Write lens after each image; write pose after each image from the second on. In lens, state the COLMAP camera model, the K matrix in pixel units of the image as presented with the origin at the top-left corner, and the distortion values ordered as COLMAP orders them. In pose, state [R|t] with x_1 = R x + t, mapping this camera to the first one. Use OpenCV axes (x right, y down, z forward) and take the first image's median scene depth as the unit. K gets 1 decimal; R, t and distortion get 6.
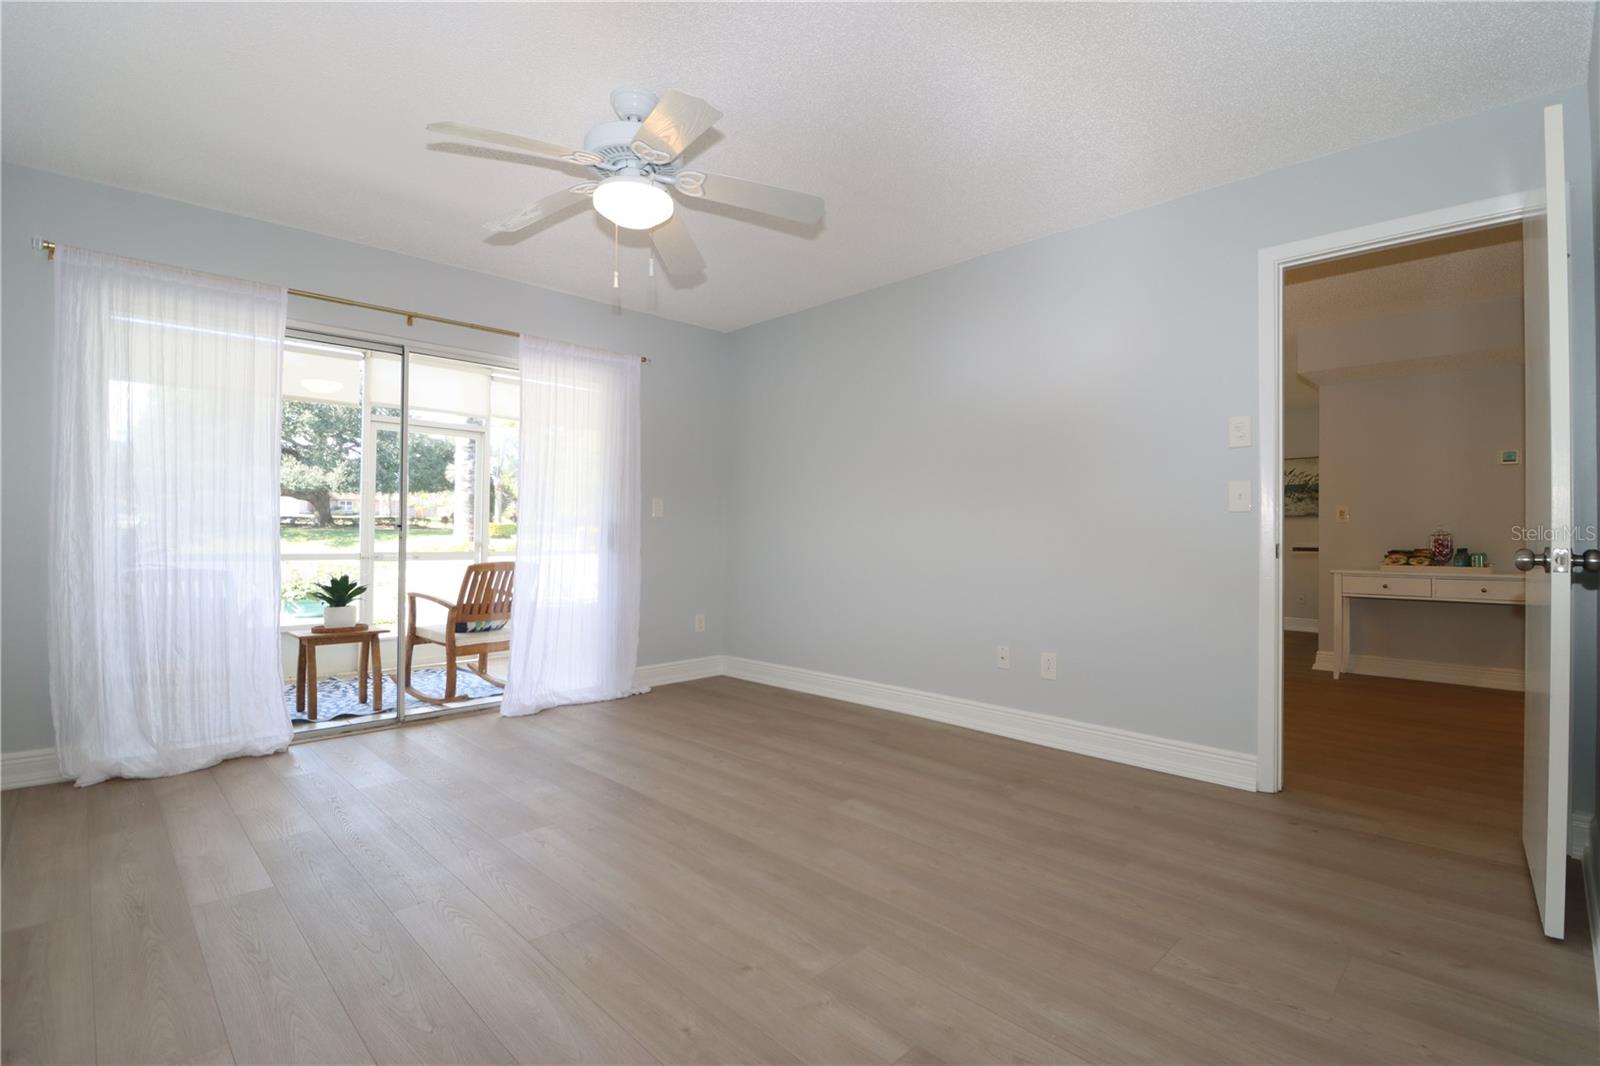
lens RADIAL K [[741.9, 0, 806.9], [0, 741.9, 522.2], [0, 0, 1]] dist [0.001076, -0.012199]
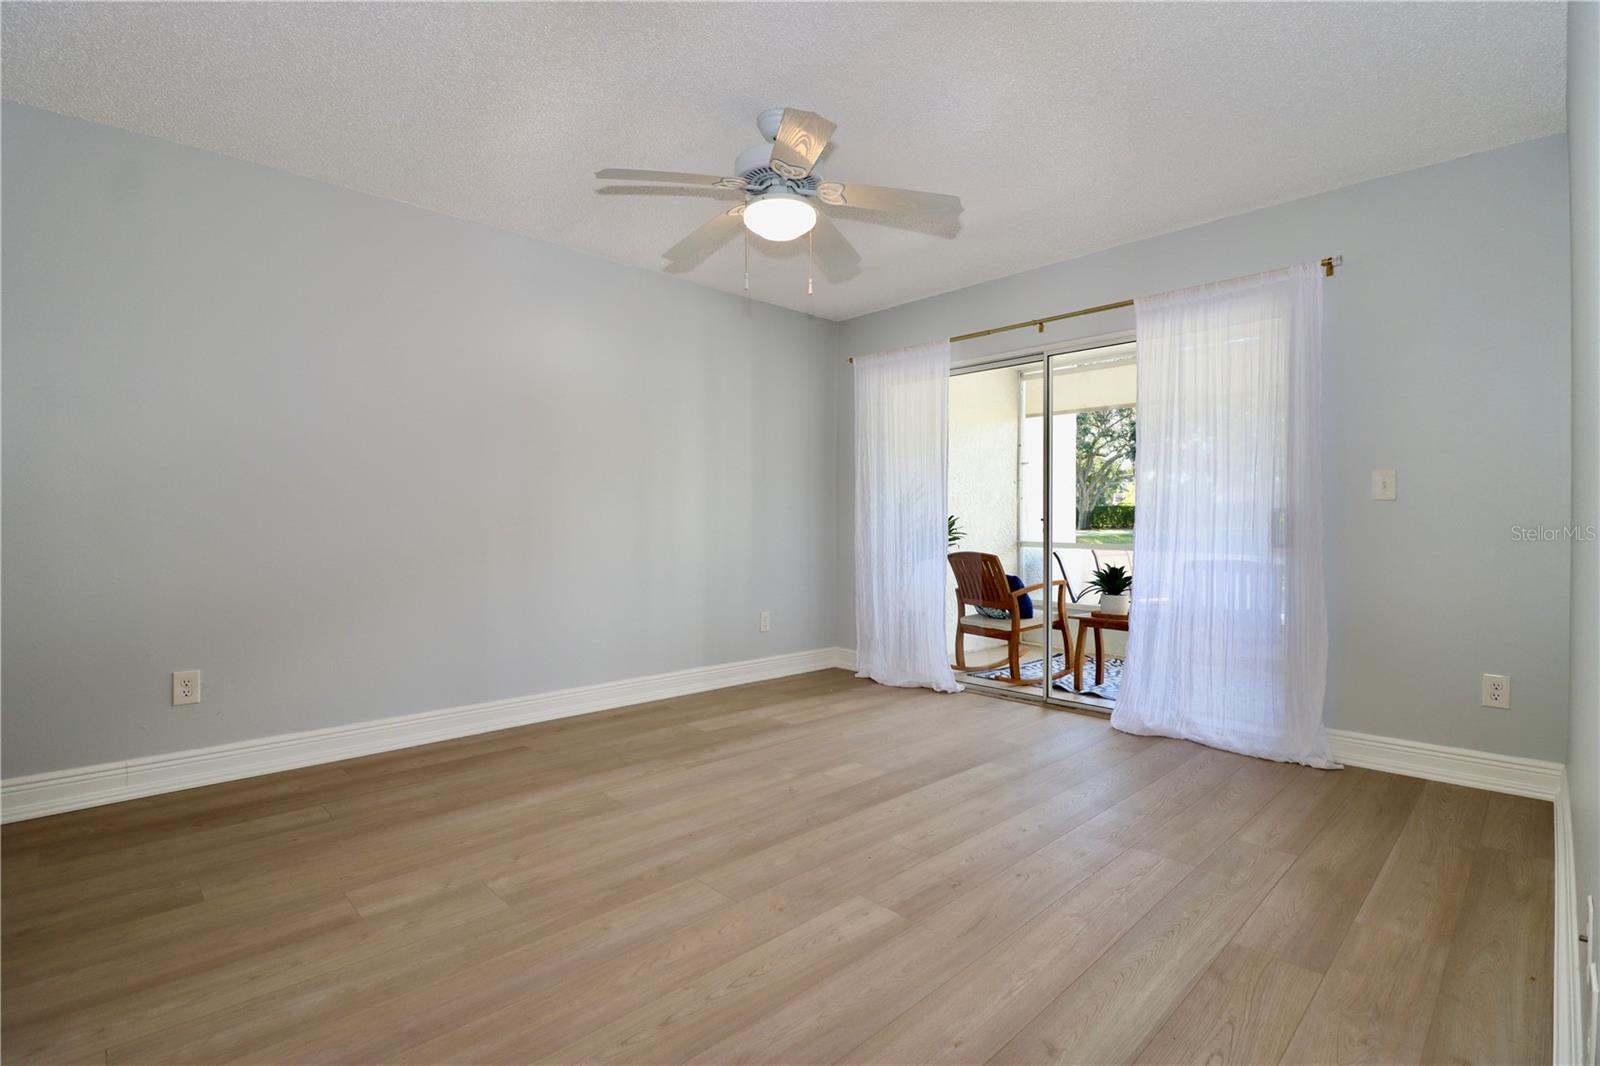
lens RADIAL K [[741.9, 0, 806.9], [0, 741.9, 522.2], [0, 0, 1]] dist [0.001076, -0.012199]
pose [[-0.001253, -0.008697, -0.999961, 0.697083], [0.013343, 0.999873, -0.008713, 0.017673], [0.999910, -0.013354, -0.001137, 0.864216]]
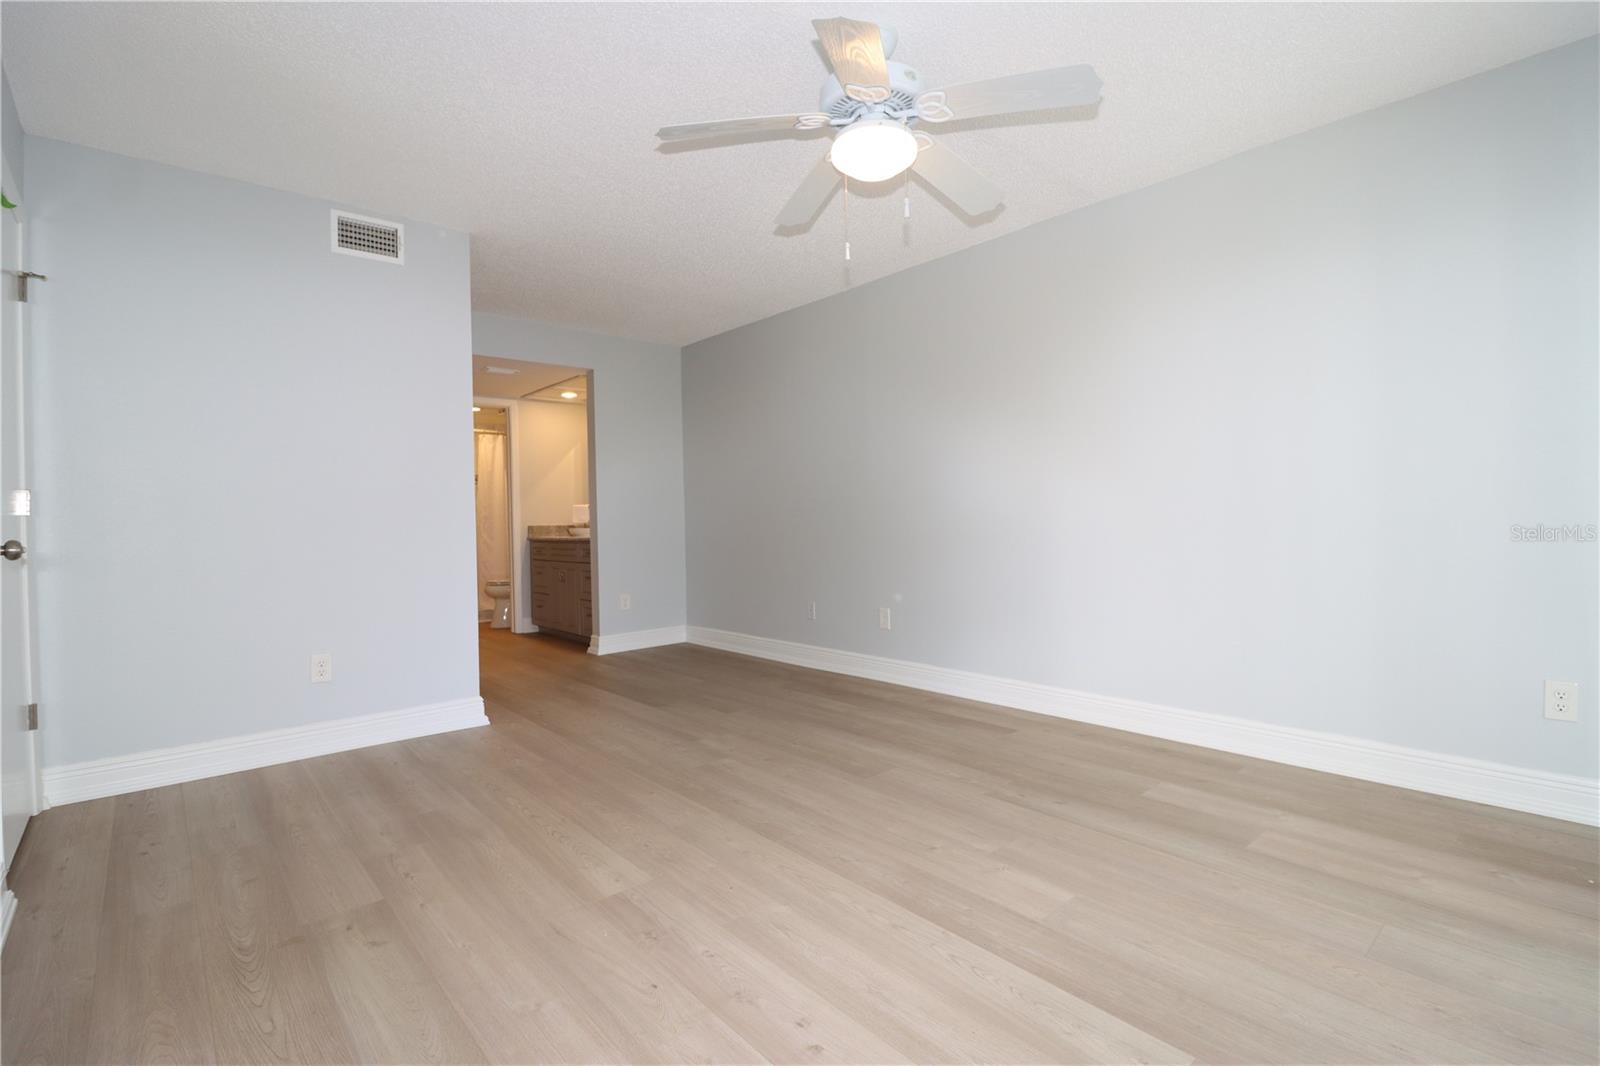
lens RADIAL K [[741.9, 0, 806.9], [0, 741.9, 522.2], [0, 0, 1]] dist [0.001076, -0.012199]
pose [[-0.998698, 0.012183, 0.049537, -0.157817], [0.011689, 0.999879, -0.010258, 0.026256], [-0.049656, -0.009666, -0.998720, 1.592169]]
